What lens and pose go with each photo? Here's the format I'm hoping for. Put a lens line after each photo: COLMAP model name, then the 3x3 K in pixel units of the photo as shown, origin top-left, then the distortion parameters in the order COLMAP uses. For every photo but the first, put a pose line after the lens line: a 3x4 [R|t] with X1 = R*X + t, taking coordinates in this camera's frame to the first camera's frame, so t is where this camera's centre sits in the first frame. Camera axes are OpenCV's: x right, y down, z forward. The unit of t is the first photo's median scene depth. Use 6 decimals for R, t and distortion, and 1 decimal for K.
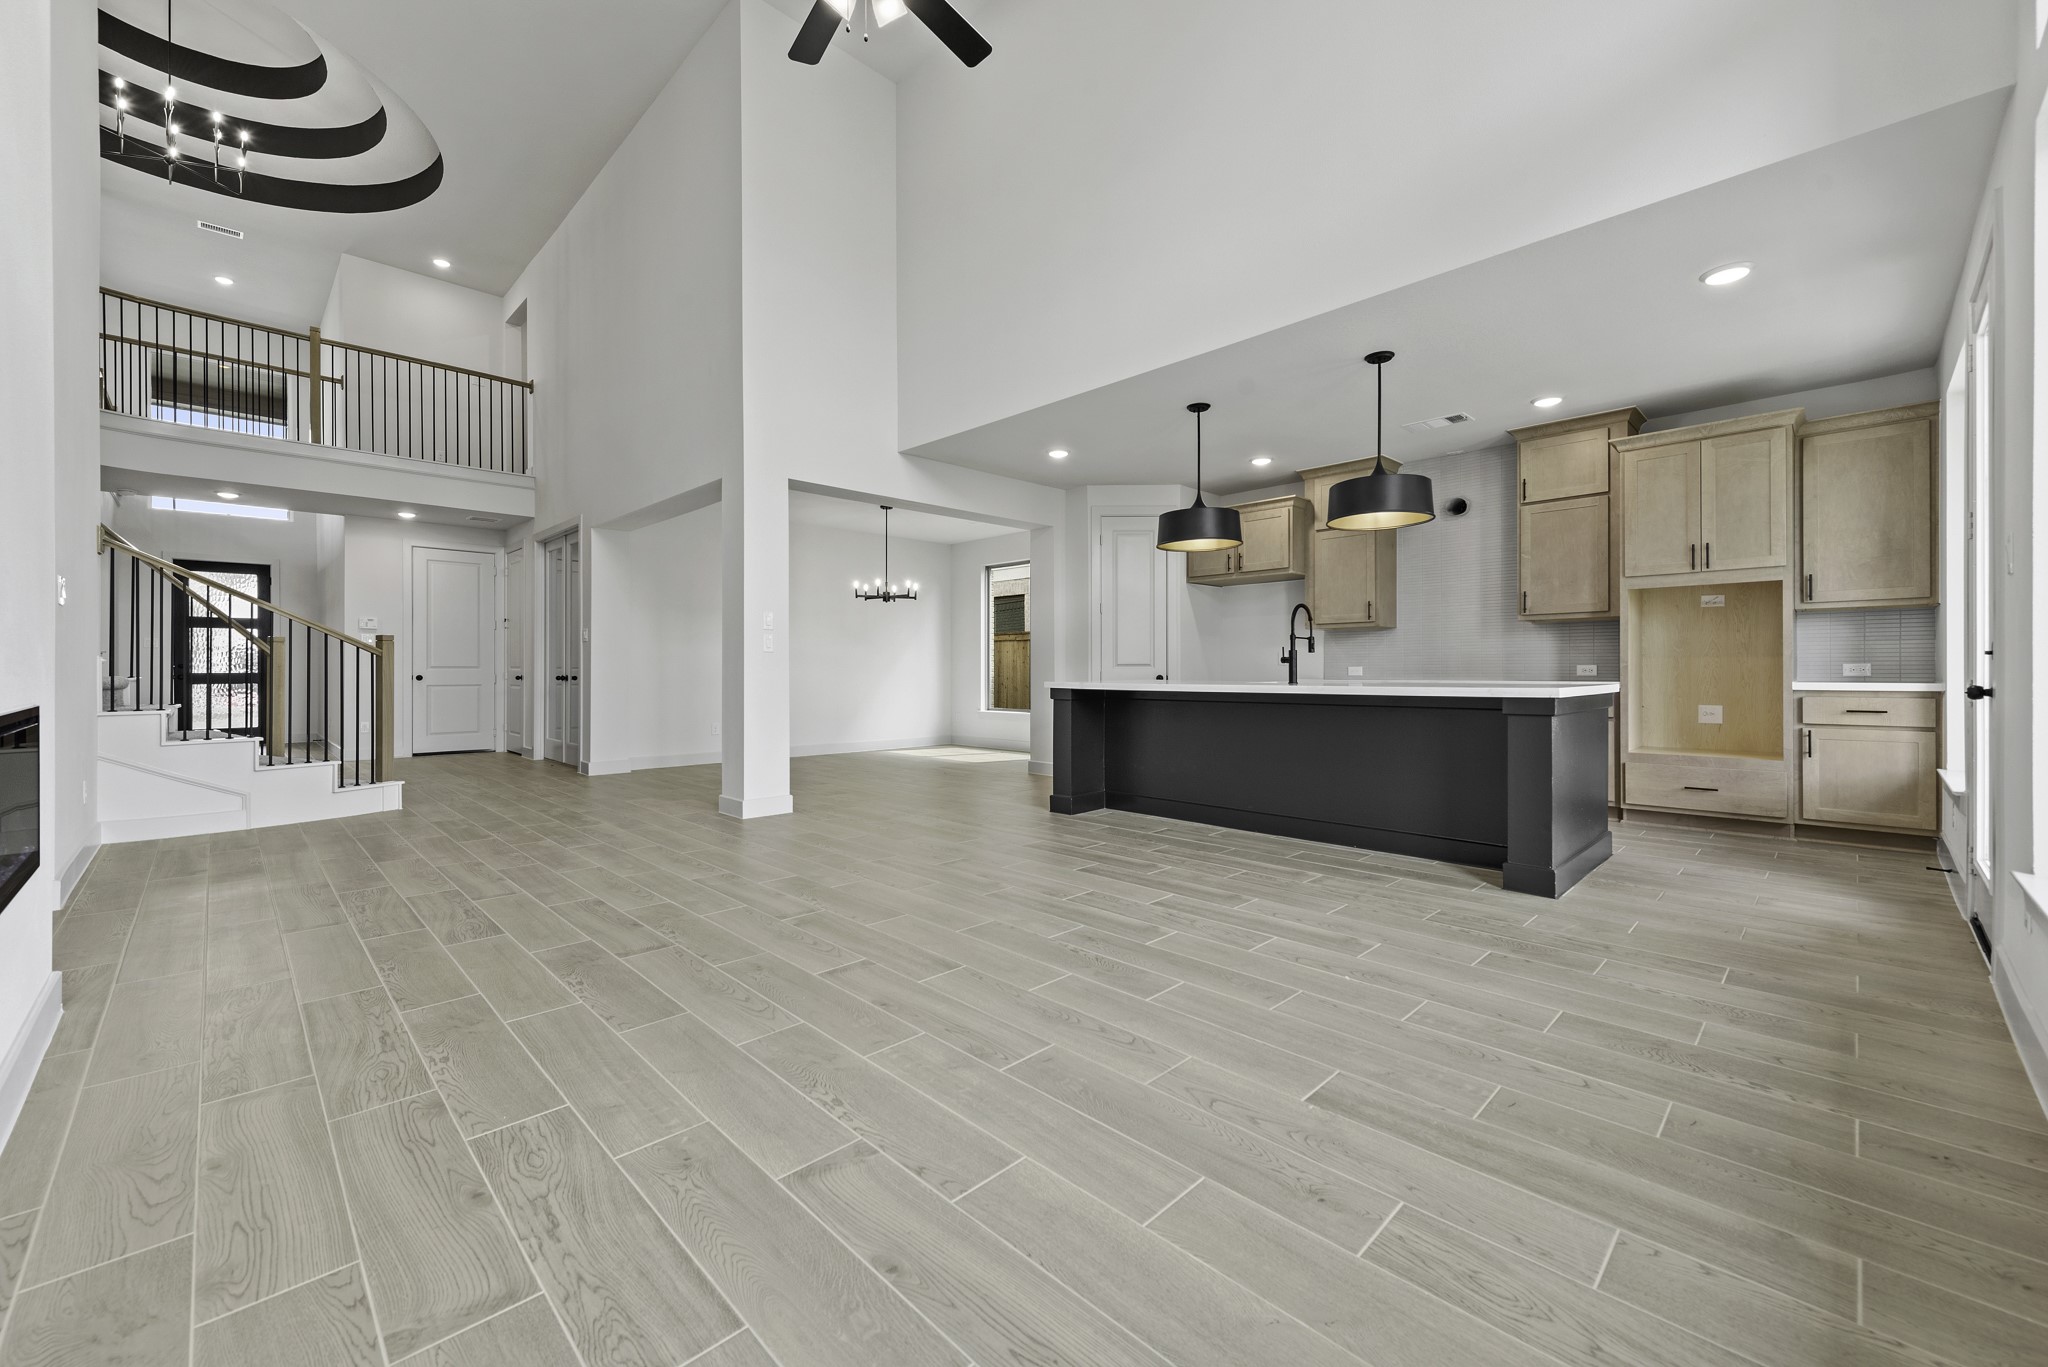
lens RADIAL K [[807.5, 0, 1019.2], [0, 807.5, 670.3], [0, 0, 1]] dist [0.008799, -0.002841]
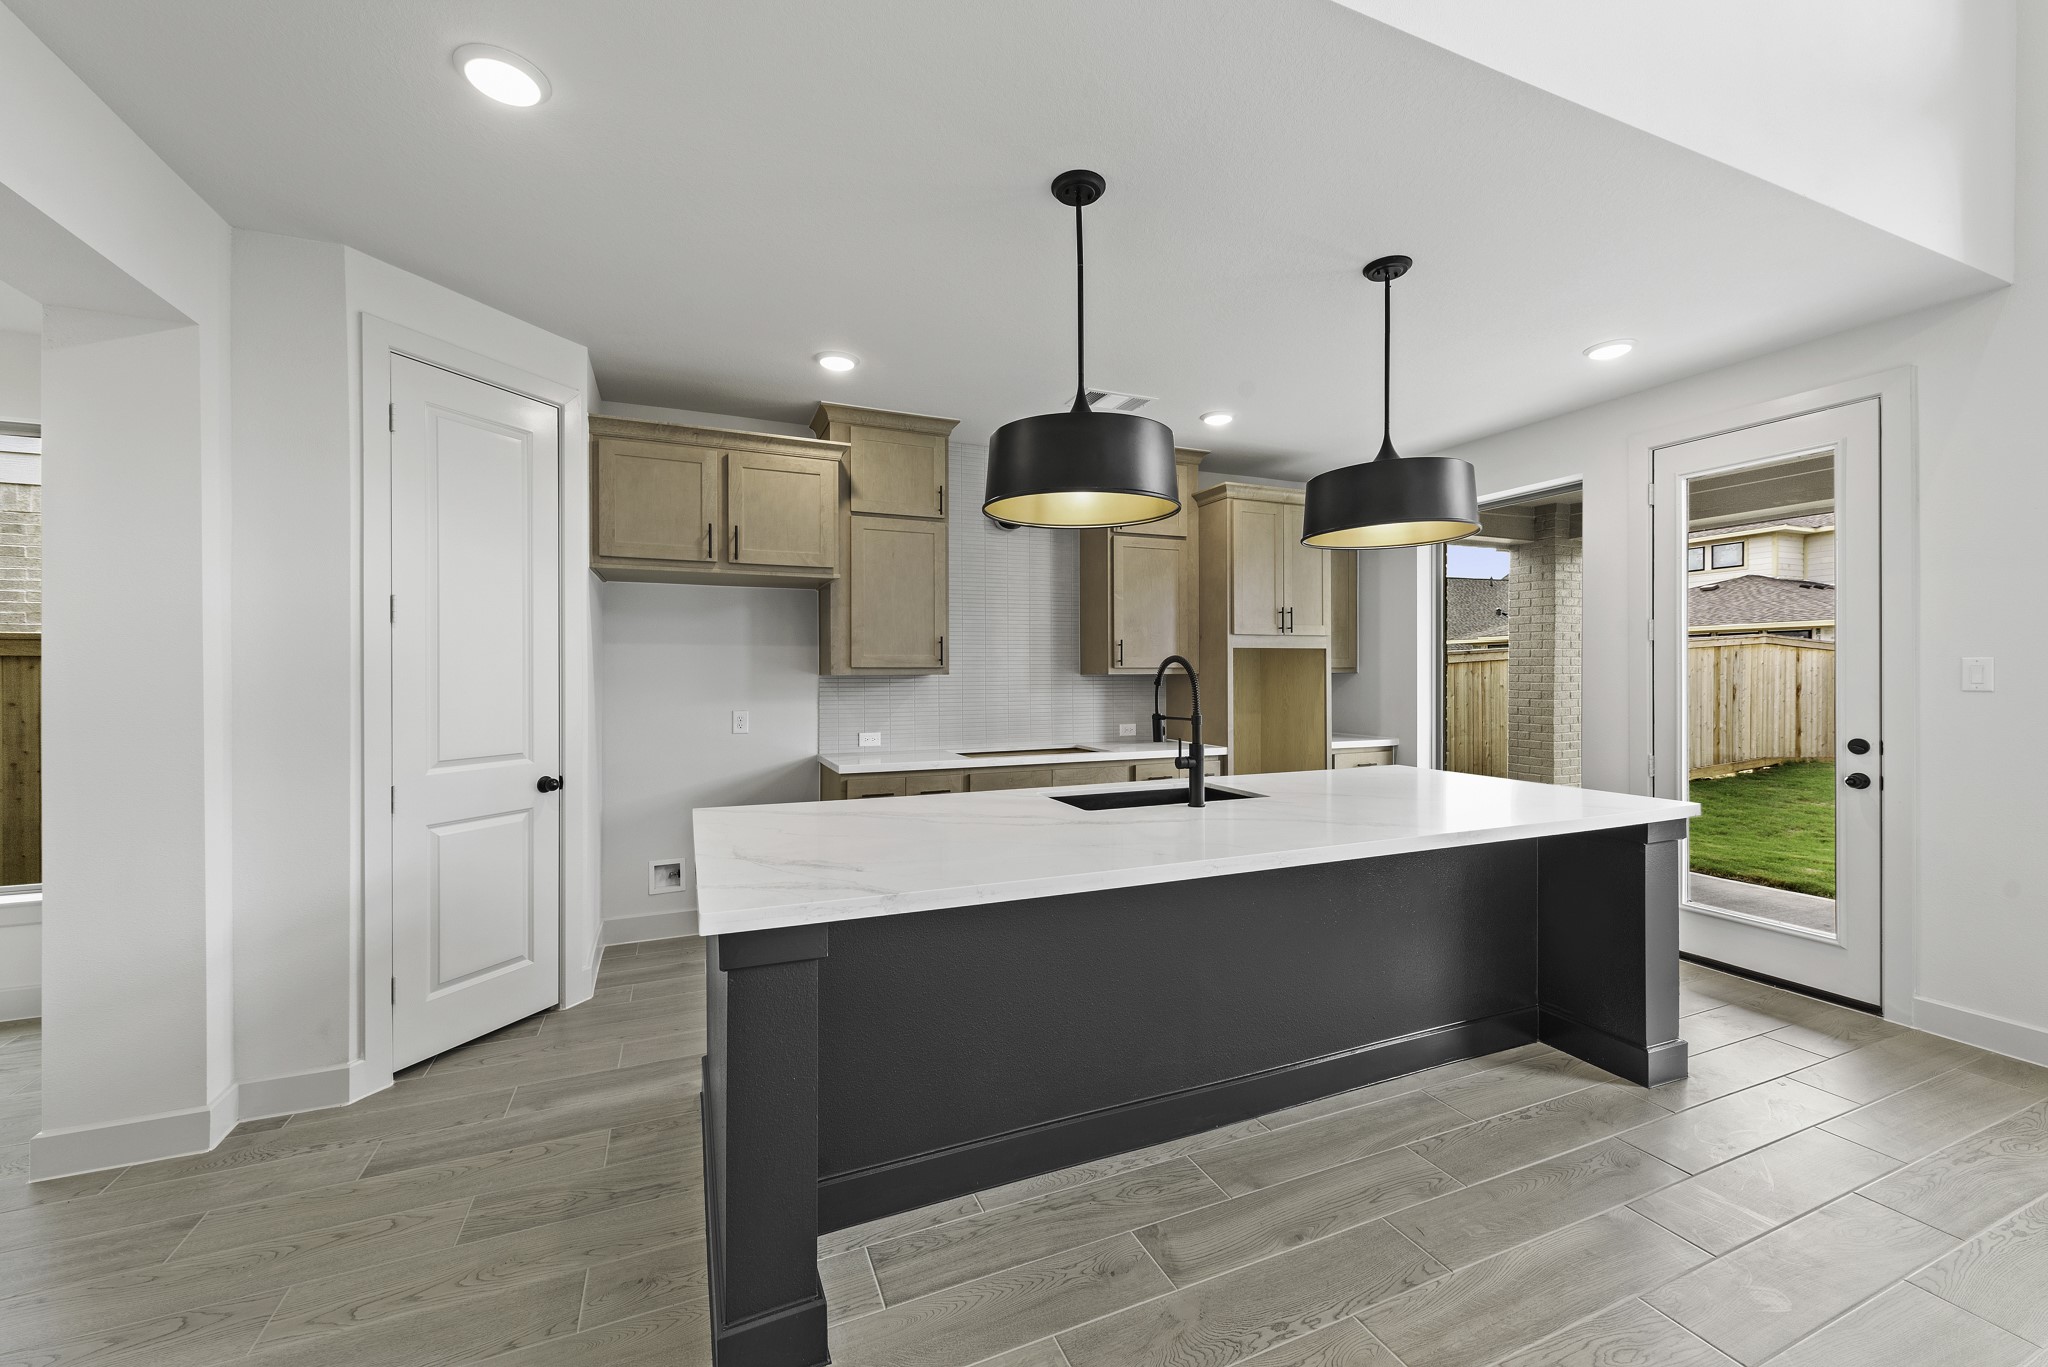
lens RADIAL K [[807.5, 0, 1025.8], [0, 807.5, 671.7], [0, 0, 1]] dist [0.008799, -0.002841]
pose [[0.359472, 0.003862, 0.933148, -0.156283], [0.002413, 0.999984, -0.005068, -0.055847], [-0.933153, 0.004073, 0.359457, 0.725677]]
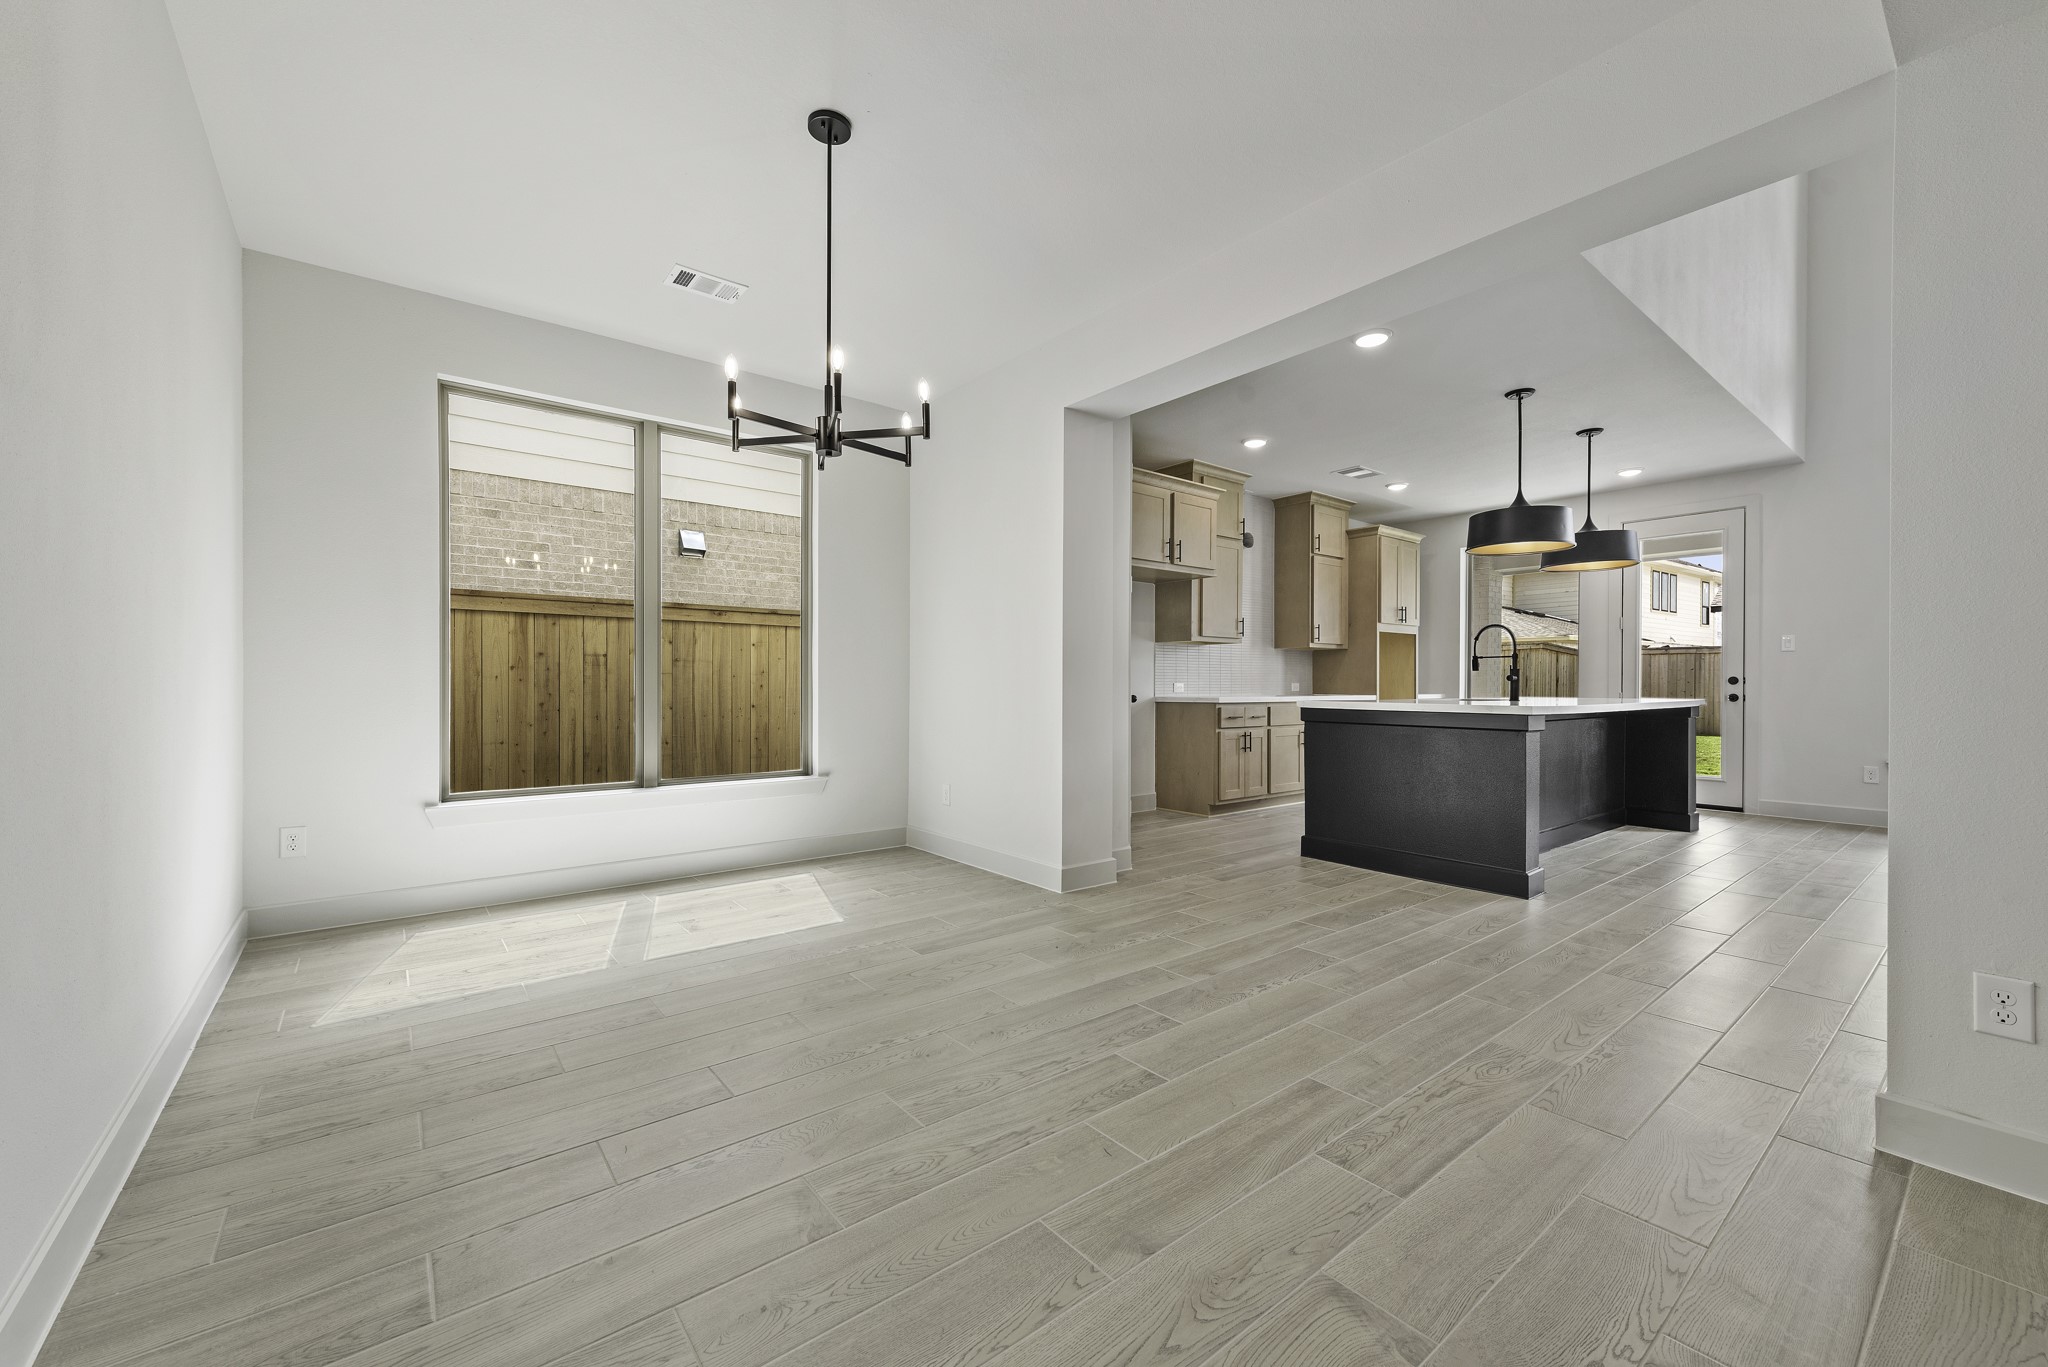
lens RADIAL K [[807.5, 0, 1028.7], [0, 807.5, 683.0], [0, 0, 1]] dist [0.008799, -0.002841]
pose [[0.099329, 0.002523, 0.995051, -0.599115], [-0.003228, 0.999992, -0.002213, -0.002913], [-0.995049, -0.002992, 0.099337, 1.201926]]
